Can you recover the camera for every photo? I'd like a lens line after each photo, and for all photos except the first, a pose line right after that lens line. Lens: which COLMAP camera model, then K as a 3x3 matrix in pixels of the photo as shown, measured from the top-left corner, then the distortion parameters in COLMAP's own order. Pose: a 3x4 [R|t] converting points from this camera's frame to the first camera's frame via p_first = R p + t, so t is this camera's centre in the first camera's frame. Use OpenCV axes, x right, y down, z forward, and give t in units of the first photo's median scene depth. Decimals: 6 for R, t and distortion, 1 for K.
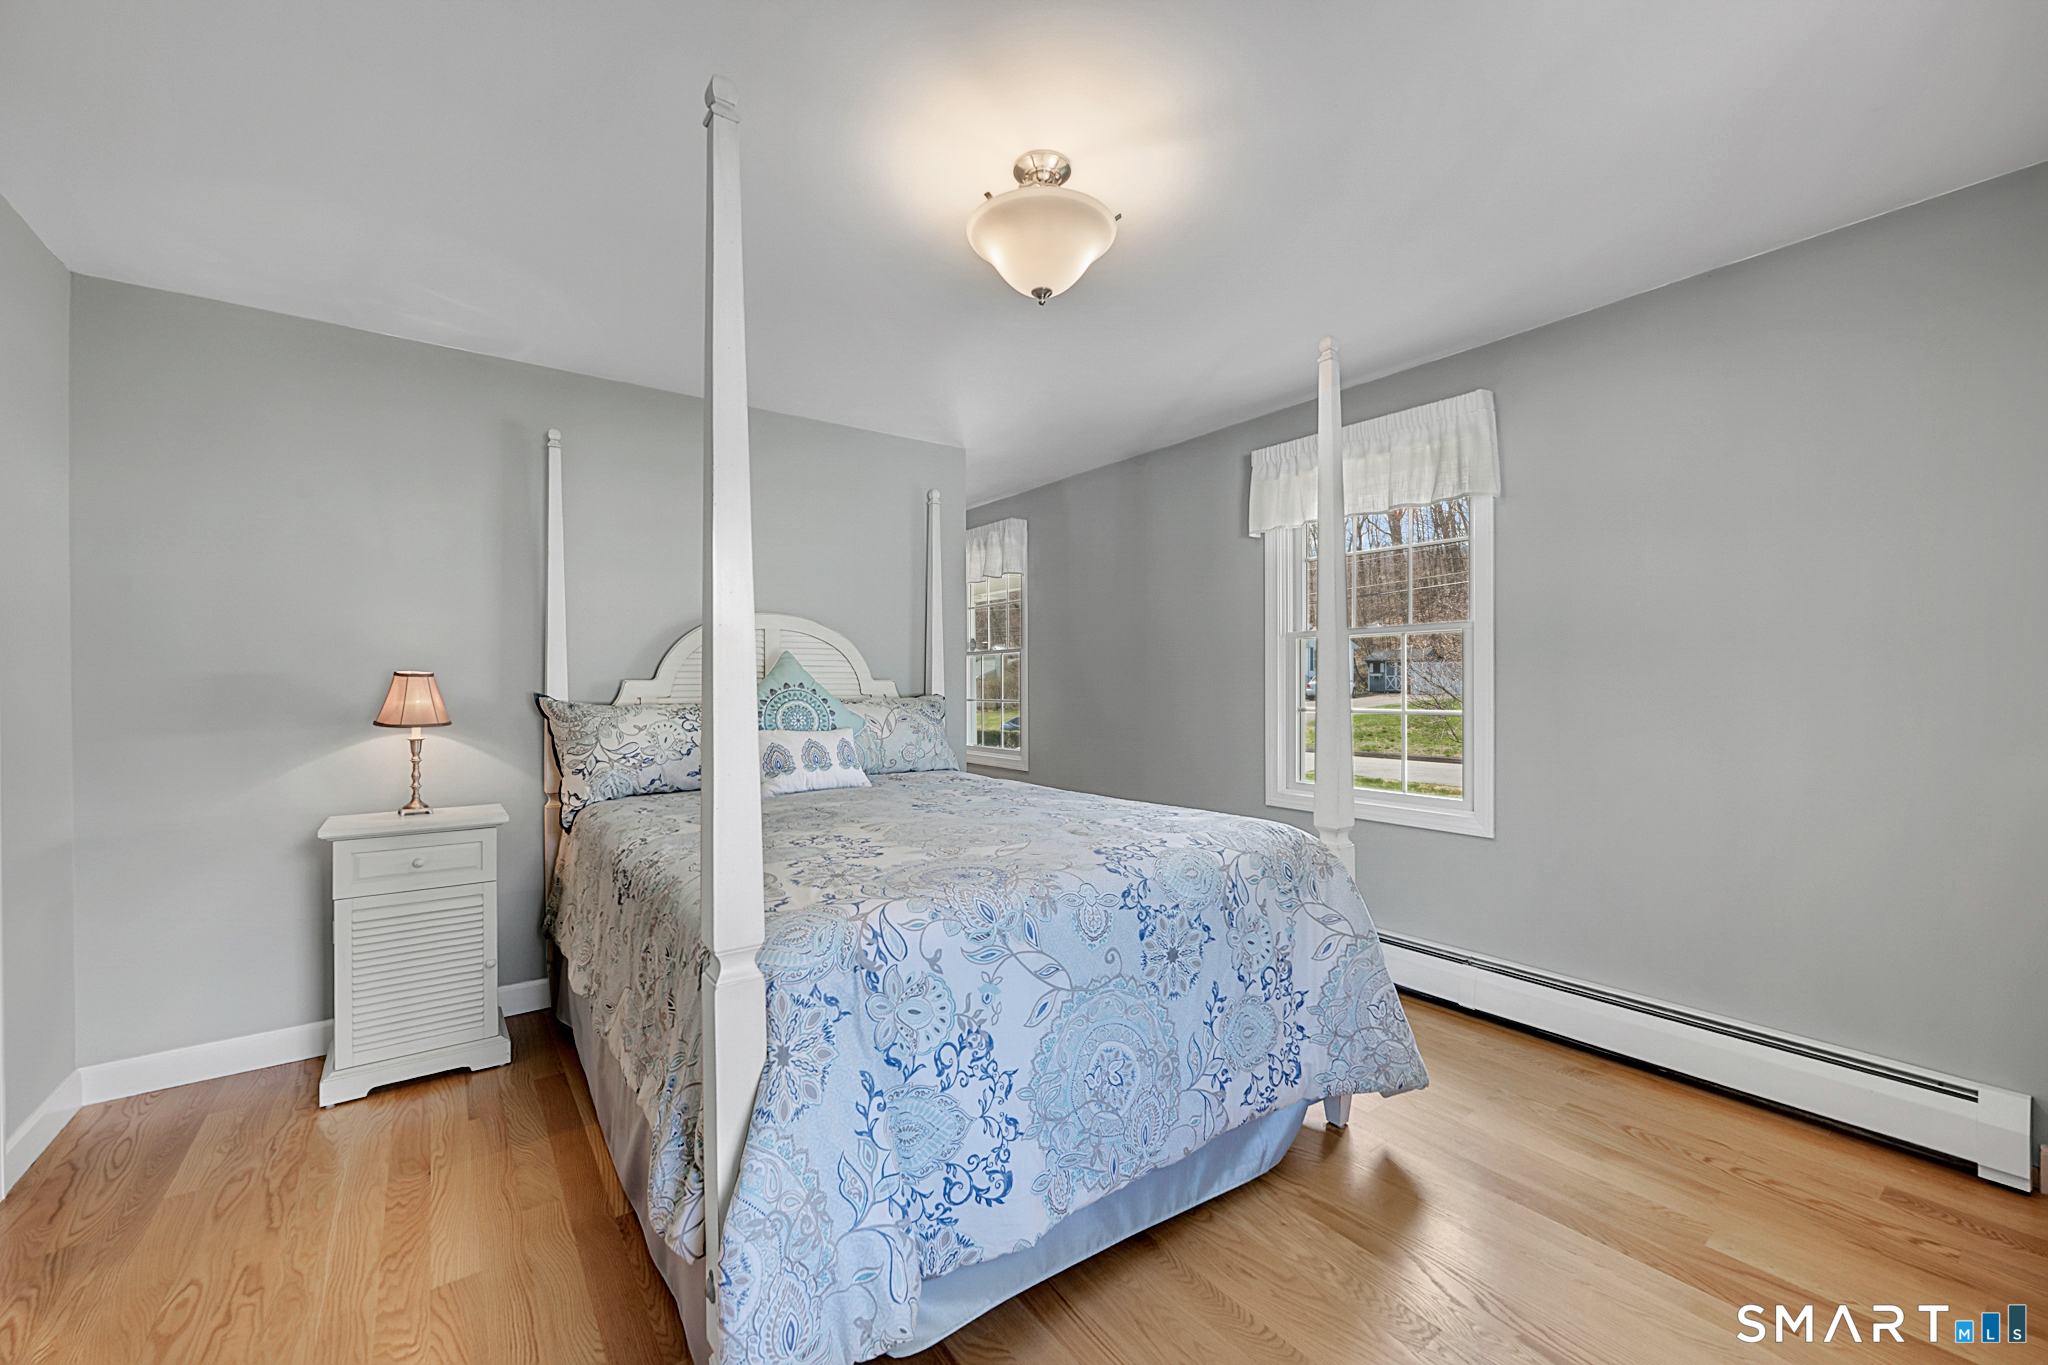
lens RADIAL K [[807.9, 0, 1028.5], [0, 807.9, 684.7], [0, 0, 1]] dist [-0.002245, -0.000041]
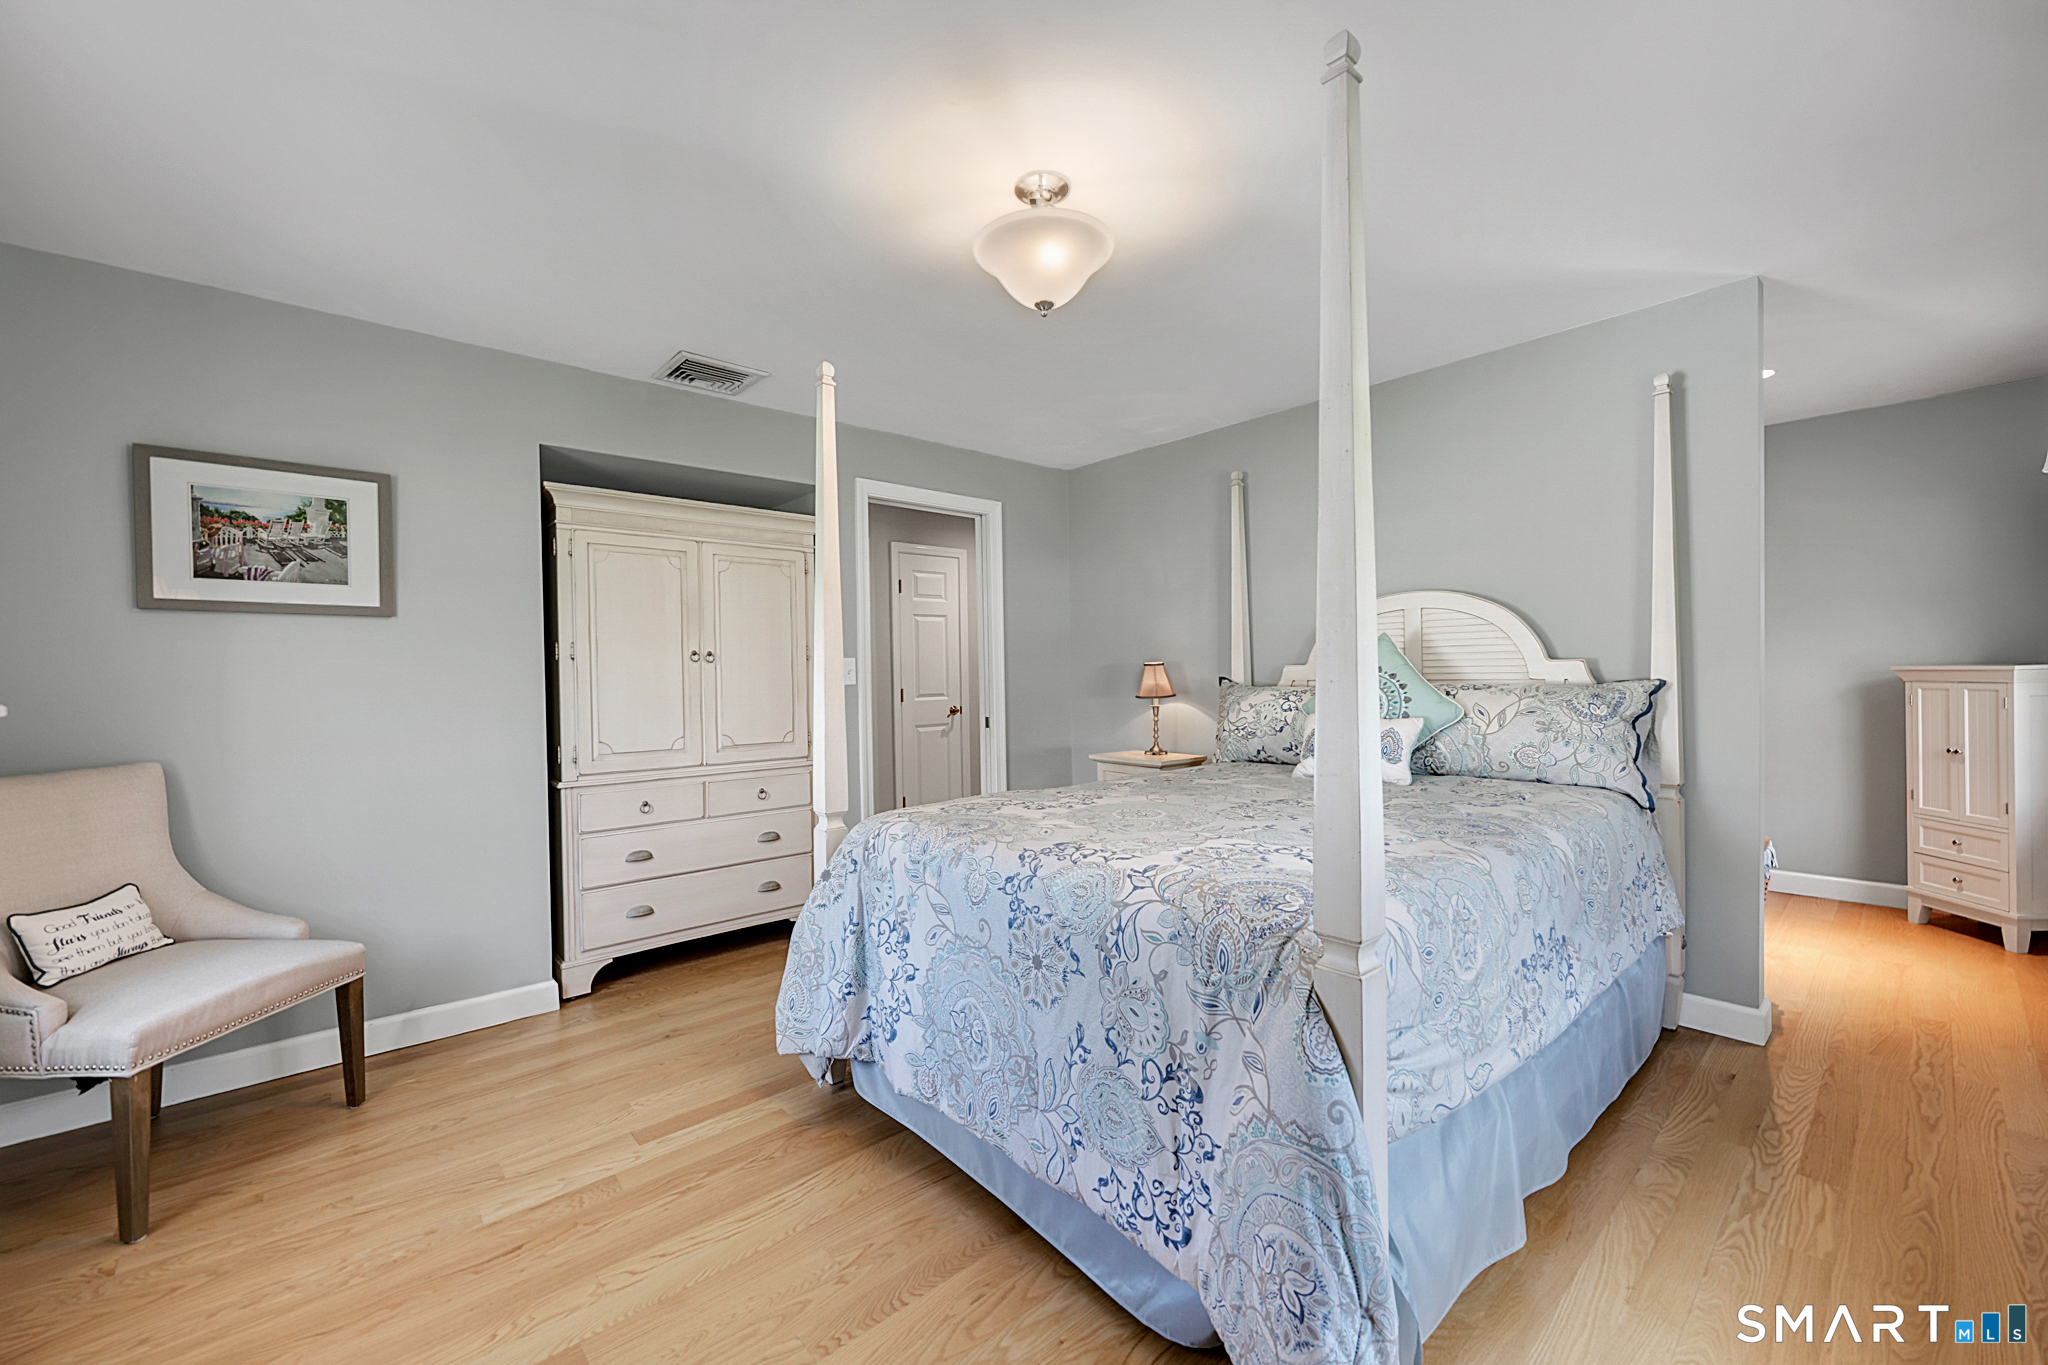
lens RADIAL K [[807.9, 0, 1028.5], [0, 807.9, 684.7], [0, 0, 1]] dist [-0.002245, -0.000041]
pose [[0.091532, 0.017161, -0.995654, 1.073812], [0.014189, 0.999728, 0.018535, -0.008039], [0.995701, -0.015824, 0.091264, 0.874230]]
